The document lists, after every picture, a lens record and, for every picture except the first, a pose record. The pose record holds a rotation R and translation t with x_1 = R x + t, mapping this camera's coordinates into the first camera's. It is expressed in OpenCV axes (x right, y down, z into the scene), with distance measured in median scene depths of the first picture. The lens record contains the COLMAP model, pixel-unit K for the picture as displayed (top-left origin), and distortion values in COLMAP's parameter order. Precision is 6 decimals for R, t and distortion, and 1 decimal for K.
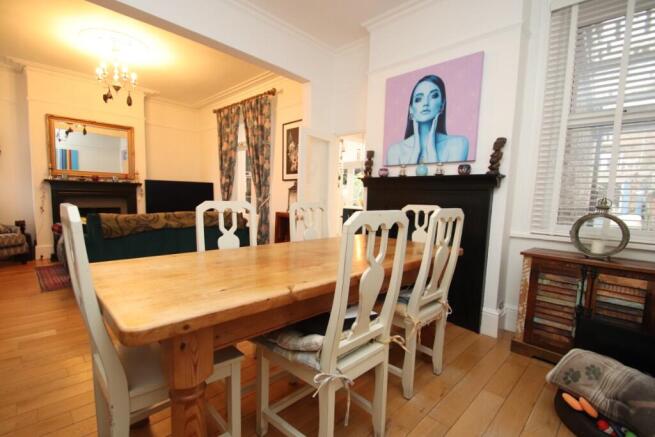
lens RADIAL K [[311.6, 0, 330.0], [0, 311.6, 225.4], [0, 0, 1]] dist [-0.011246, -0.001385]
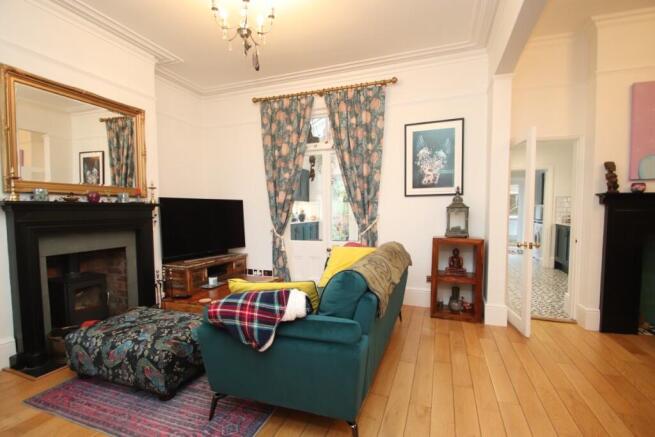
lens RADIAL K [[311.6, 0, 330.0], [0, 311.6, 225.4], [0, 0, 1]] dist [-0.011246, -0.001385]
pose [[0.910844, -0.051162, 0.409567, -0.625191], [0.067782, 0.997357, -0.026155, -0.062097], [-0.407146, 0.051584, 0.911905, 0.358208]]
